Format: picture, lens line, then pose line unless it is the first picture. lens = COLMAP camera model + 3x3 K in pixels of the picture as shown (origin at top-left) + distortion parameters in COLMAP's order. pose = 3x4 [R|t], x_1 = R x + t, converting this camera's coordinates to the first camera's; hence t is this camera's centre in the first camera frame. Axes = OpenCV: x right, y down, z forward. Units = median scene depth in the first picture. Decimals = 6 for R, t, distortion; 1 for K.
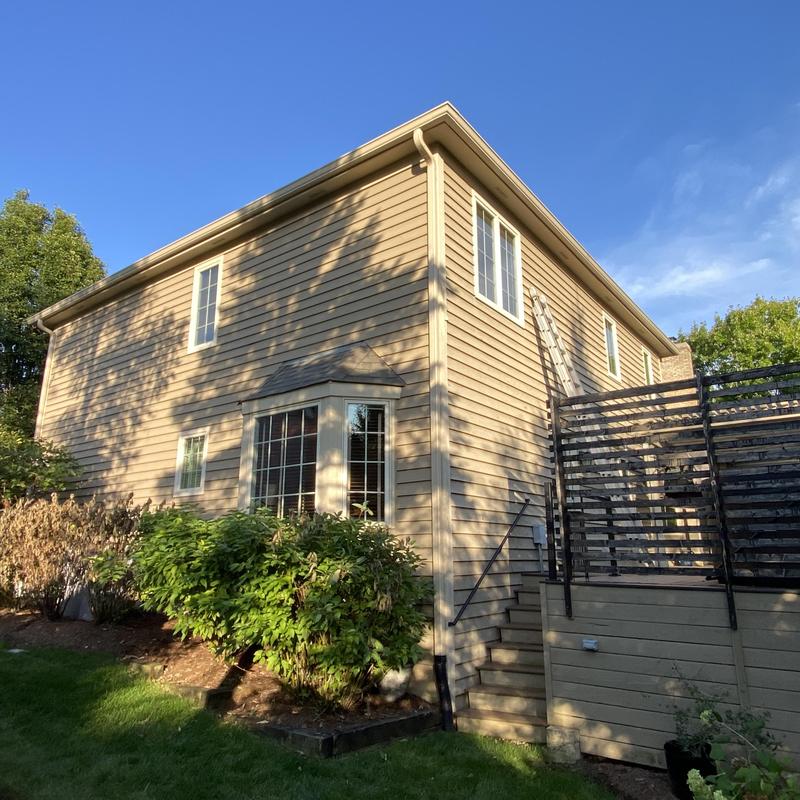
lens RADIAL K [[604.3, 0, 400.4], [0, 604.3, 399.8], [0, 0, 1]] dist [-0.002793, -0.000553]
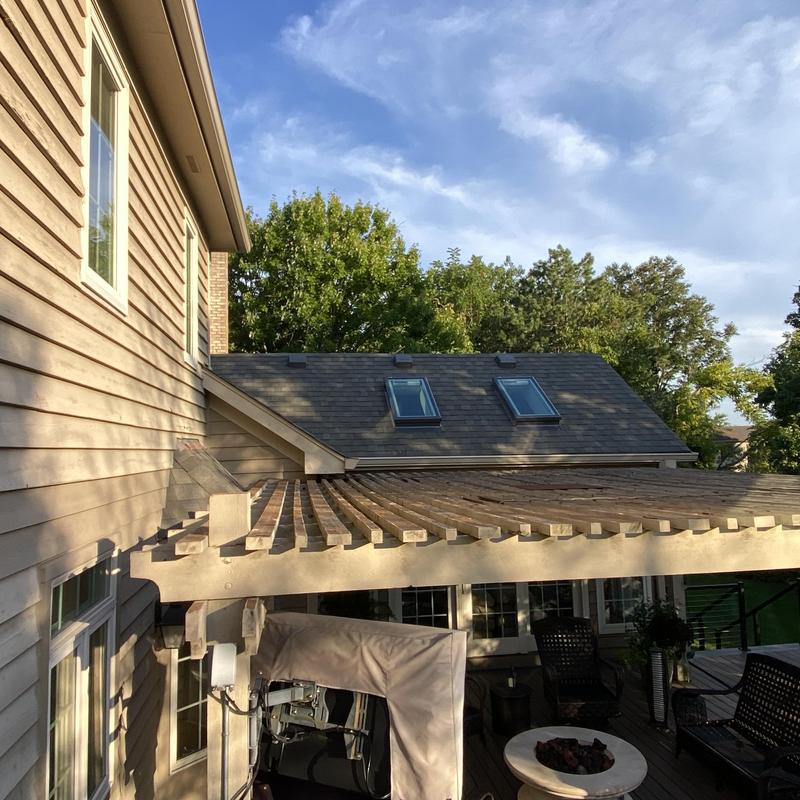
lens RADIAL K [[646.9, 0, 399.9], [0, 646.9, 398.0], [0, 0, 1]] dist [-0.000796, -0.001031]
pose [[0.693119, 0.043774, 0.719493, 0.150823], [-0.159470, 0.982733, 0.093835, -0.023638], [-0.702962, -0.179776, 0.688132, 0.438812]]
